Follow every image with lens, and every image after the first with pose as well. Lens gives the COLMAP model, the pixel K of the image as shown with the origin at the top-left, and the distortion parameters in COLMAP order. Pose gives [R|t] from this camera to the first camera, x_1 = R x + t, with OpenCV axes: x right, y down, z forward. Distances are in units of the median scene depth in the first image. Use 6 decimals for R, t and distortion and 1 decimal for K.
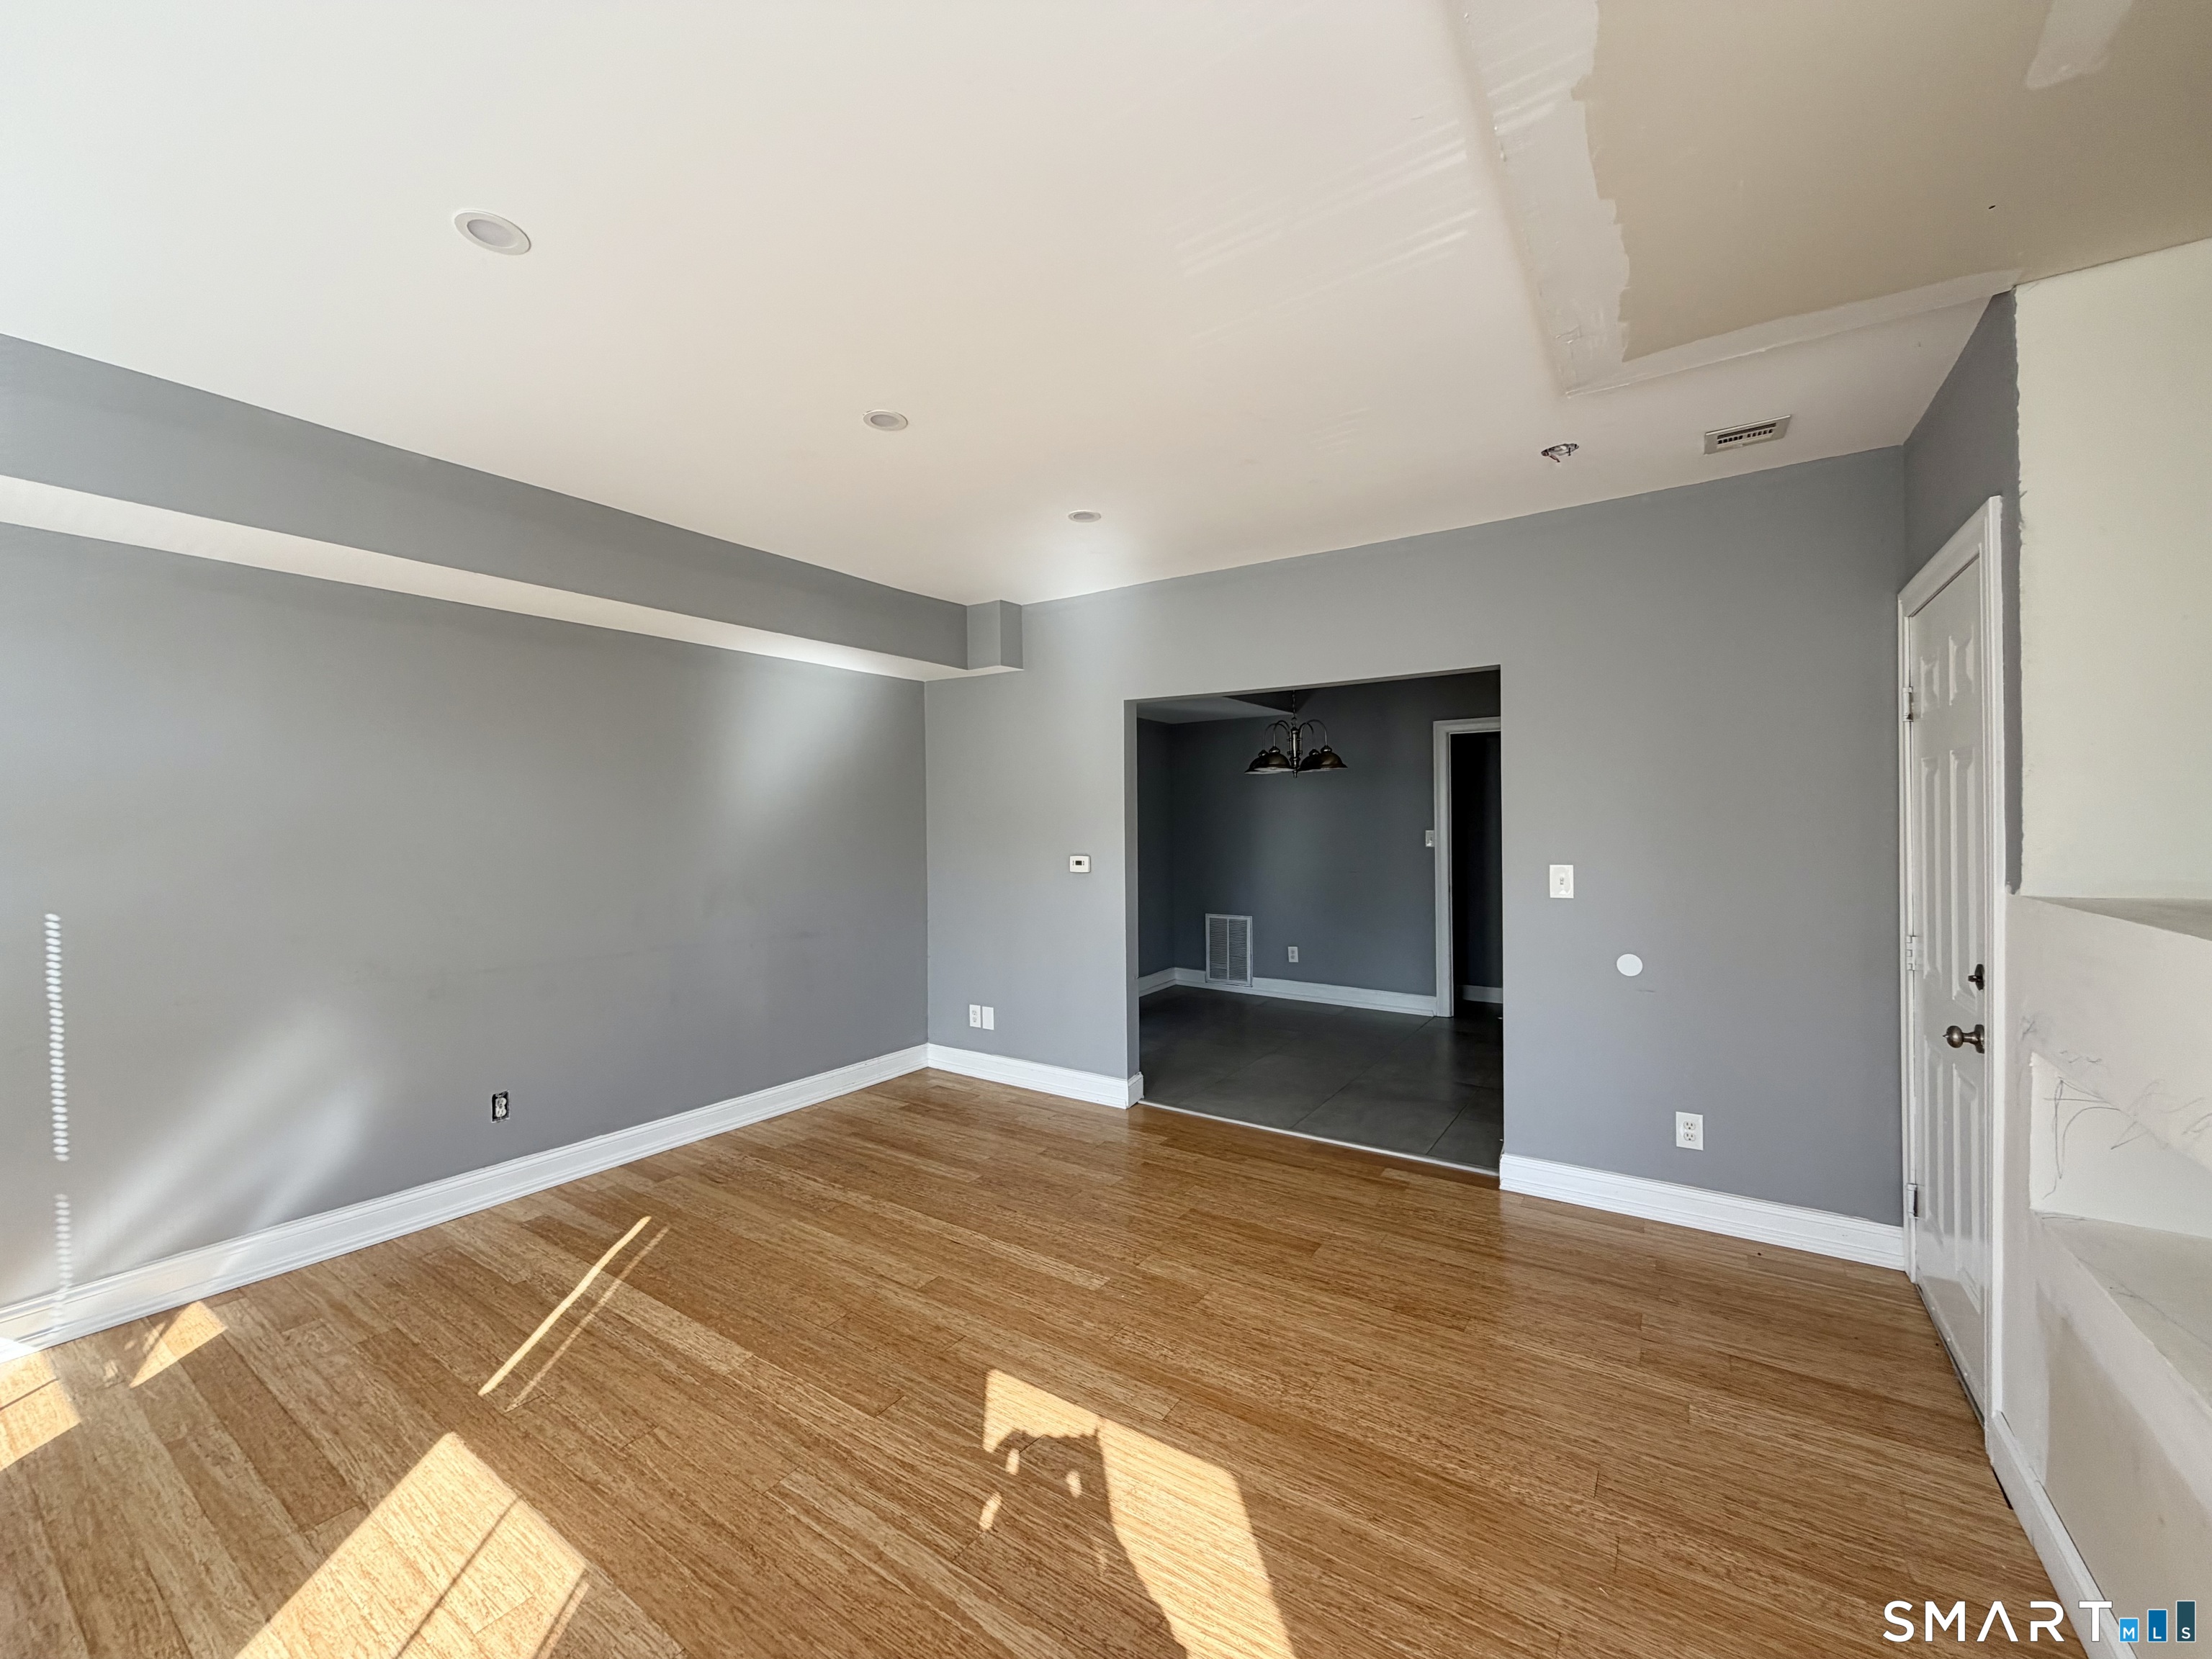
lens RADIAL K [[883.7, 0, 1109.9], [0, 883.7, 825.3], [0, 0, 1]] dist [0.004645, 0.000597]
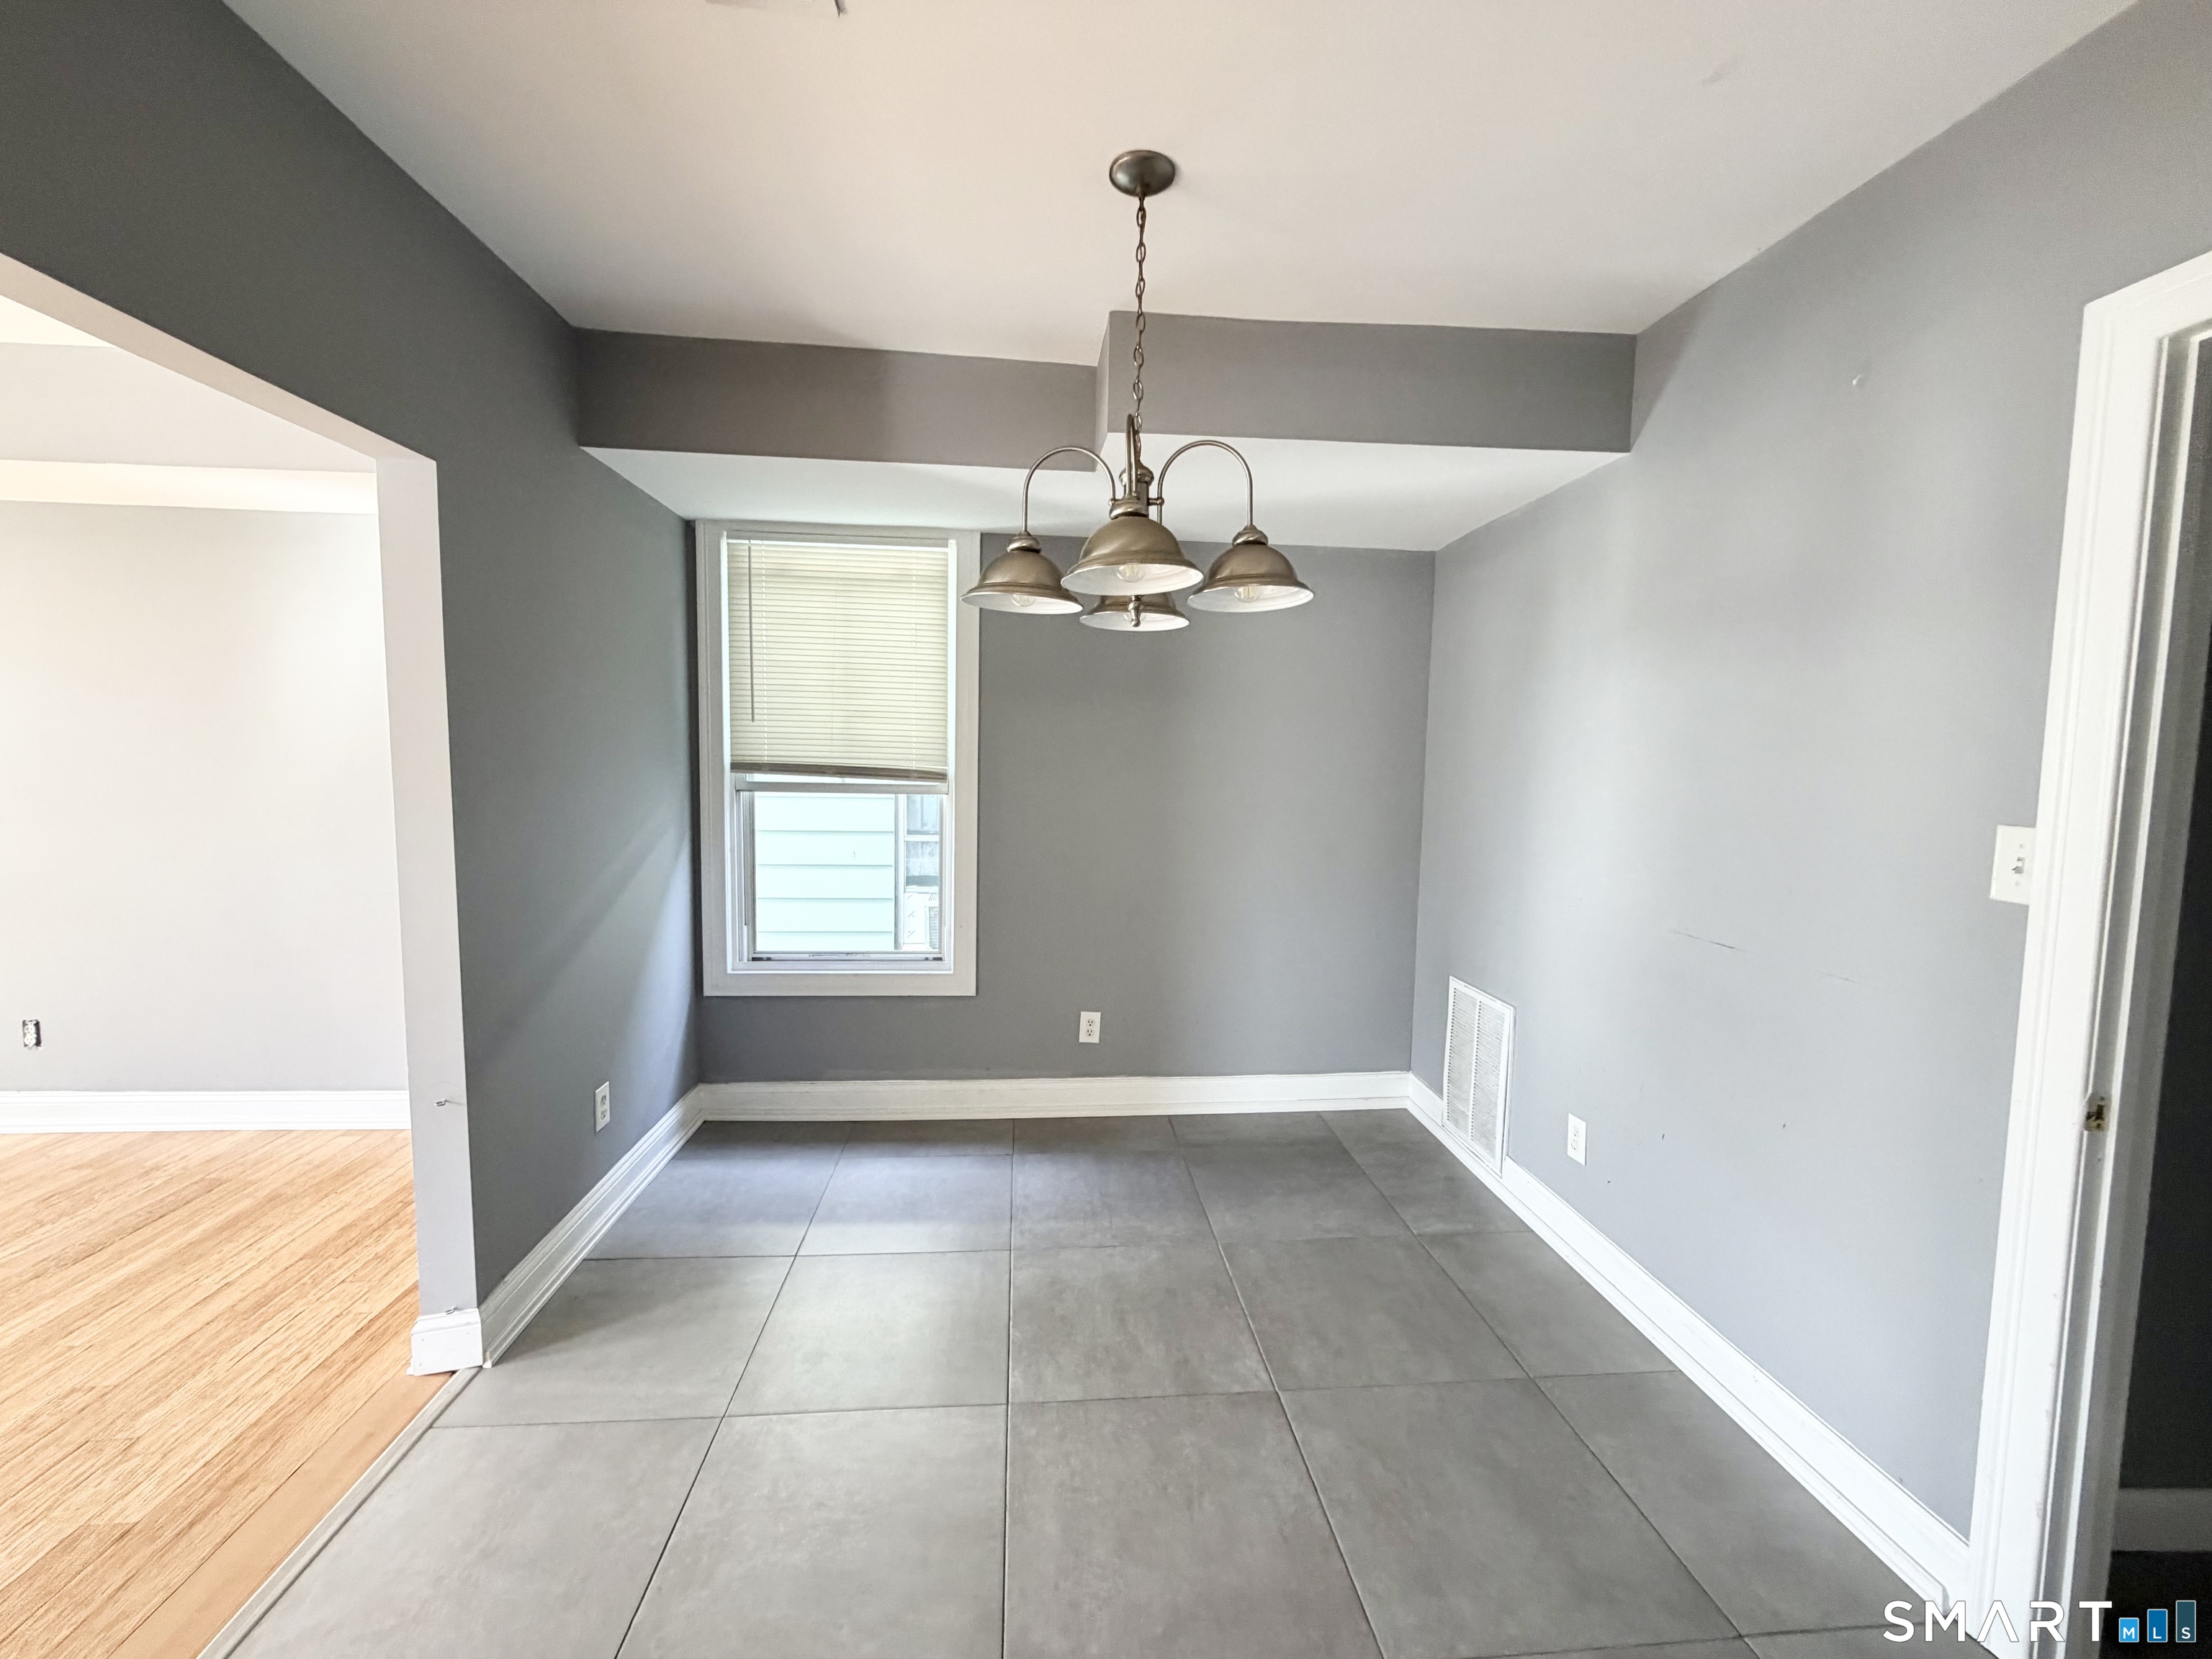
lens RADIAL K [[883.7, 0, 1103.7], [0, 883.7, 835.8], [0, 0, 1]] dist [0.004645, 0.000597]
pose [[0.626032, 0.079816, -0.775702, 0.607422], [-0.031249, 0.996517, 0.077317, -0.001882], [0.779171, -0.024163, 0.626345, 1.052963]]
